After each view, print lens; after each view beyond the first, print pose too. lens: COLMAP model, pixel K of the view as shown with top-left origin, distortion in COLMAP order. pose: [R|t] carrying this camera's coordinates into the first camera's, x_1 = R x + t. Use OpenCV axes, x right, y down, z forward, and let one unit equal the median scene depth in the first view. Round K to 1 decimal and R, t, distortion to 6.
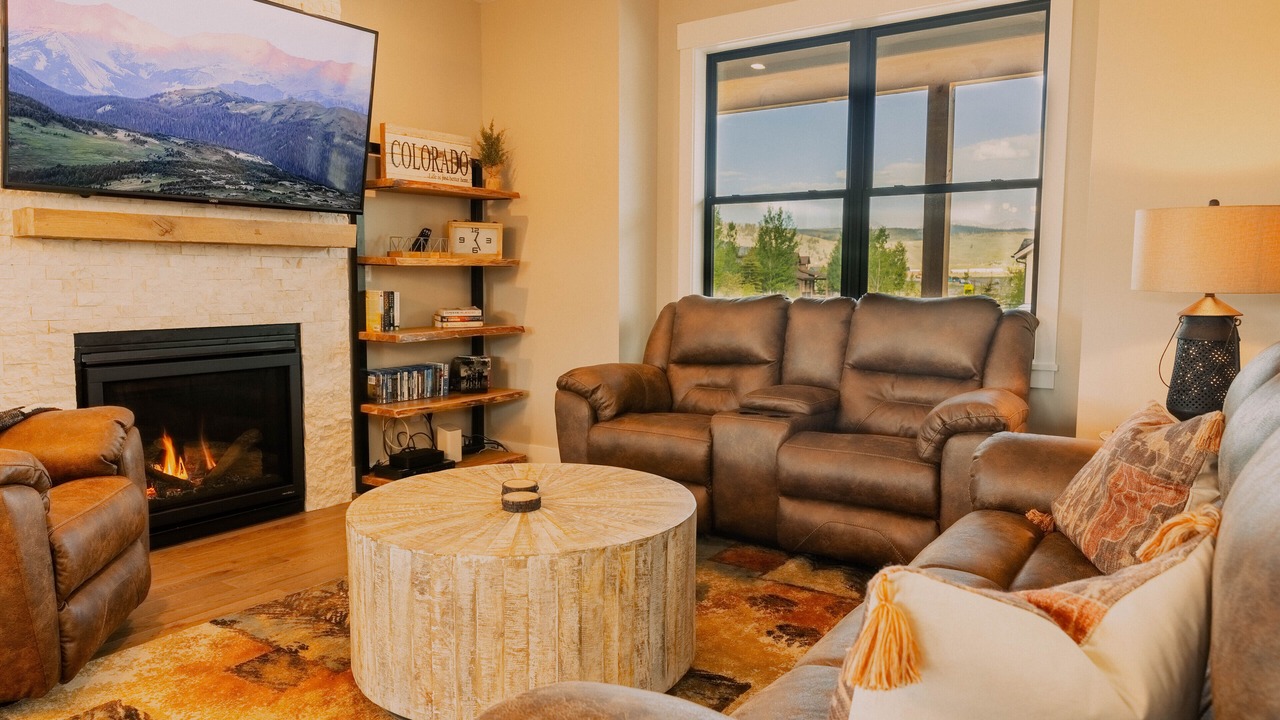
lens RADIAL K [[847.6, 0, 640.0], [0, 847.6, 360.0], [0, 0, 1]] dist [-0.000210, -0.000472]
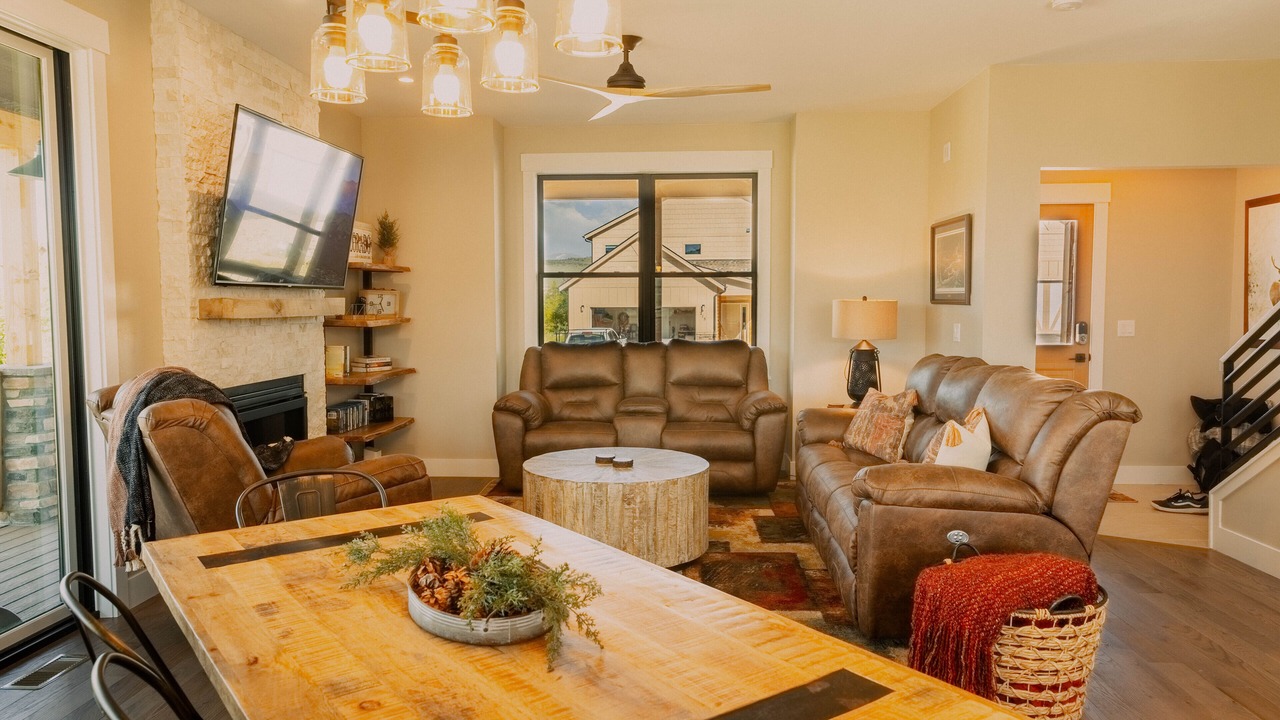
lens RADIAL K [[847.6, 0, 640.0], [0, 847.6, 360.0], [0, 0, 1]] dist [-0.000210, -0.000472]
pose [[0.854471, -0.040231, 0.517940, -0.647806], [0.054878, 0.998409, -0.012984, -0.020078], [-0.516593, 0.039518, 0.855319, -0.382249]]
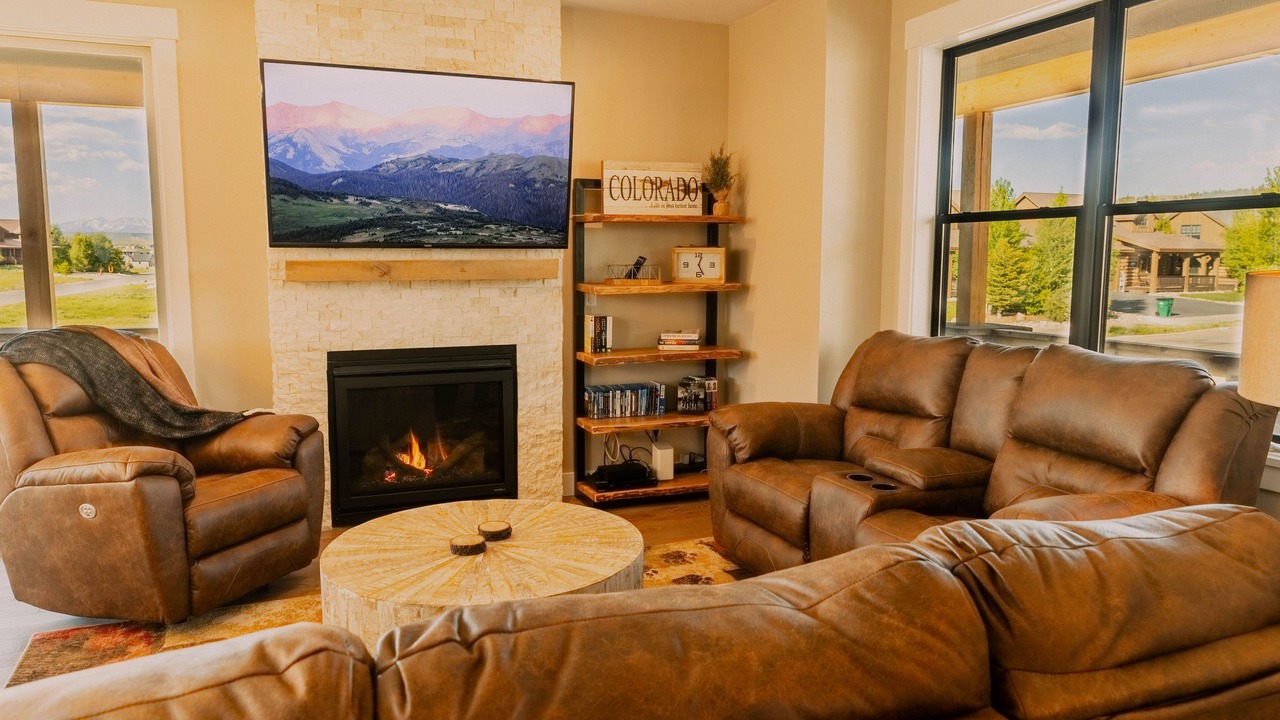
lens RADIAL K [[864.3, 0, 640.0], [0, 864.3, 360.0], [0, 0, 1]] dist [0.007974, 0.000423]
pose [[0.838060, 0.061185, -0.542136, 0.386036], [-0.049992, 0.998123, 0.035367, -0.073925], [0.543283, -0.002537, 0.839546, 0.109840]]
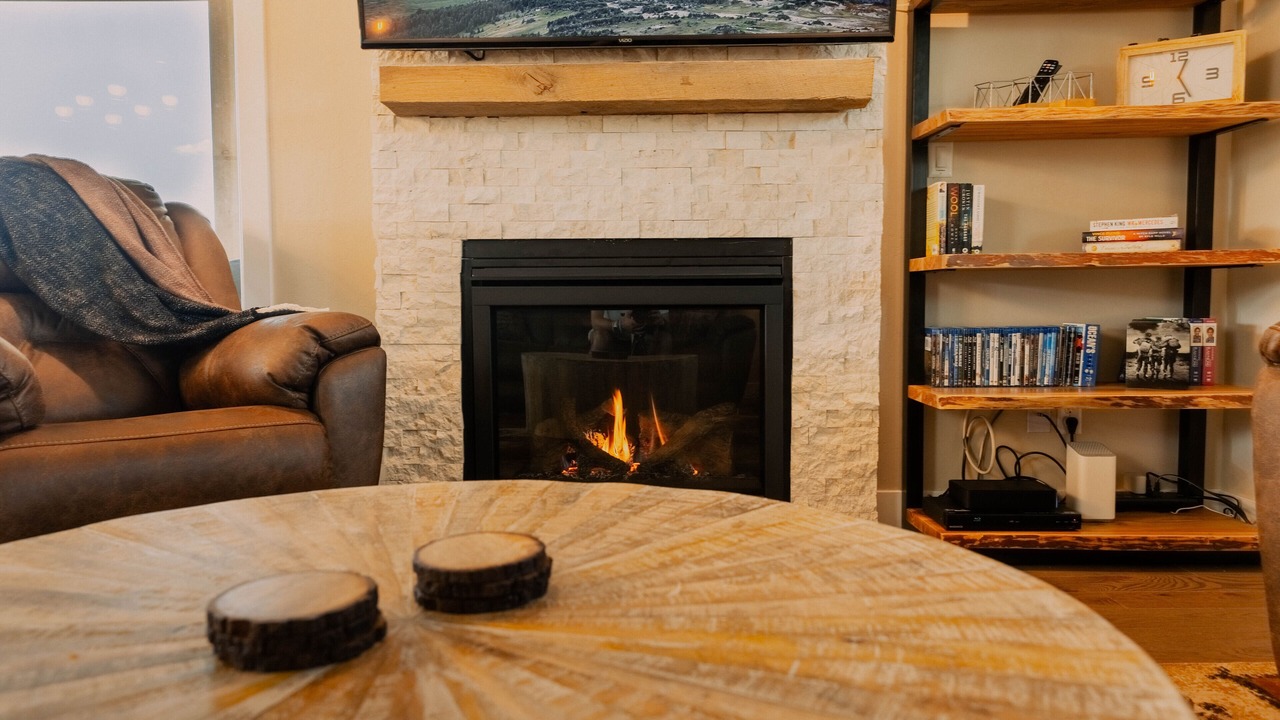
lens RADIAL K [[871.7, 0, 640.0], [0, 871.7, 360.0], [0, 0, 1]] dist [0.009618, 0.000708]
pose [[0.558718, 0.040590, -0.828364, 0.070300], [-0.070864, 0.997485, 0.001080, 0.053573], [0.826325, 0.058098, 0.560189, 0.569984]]
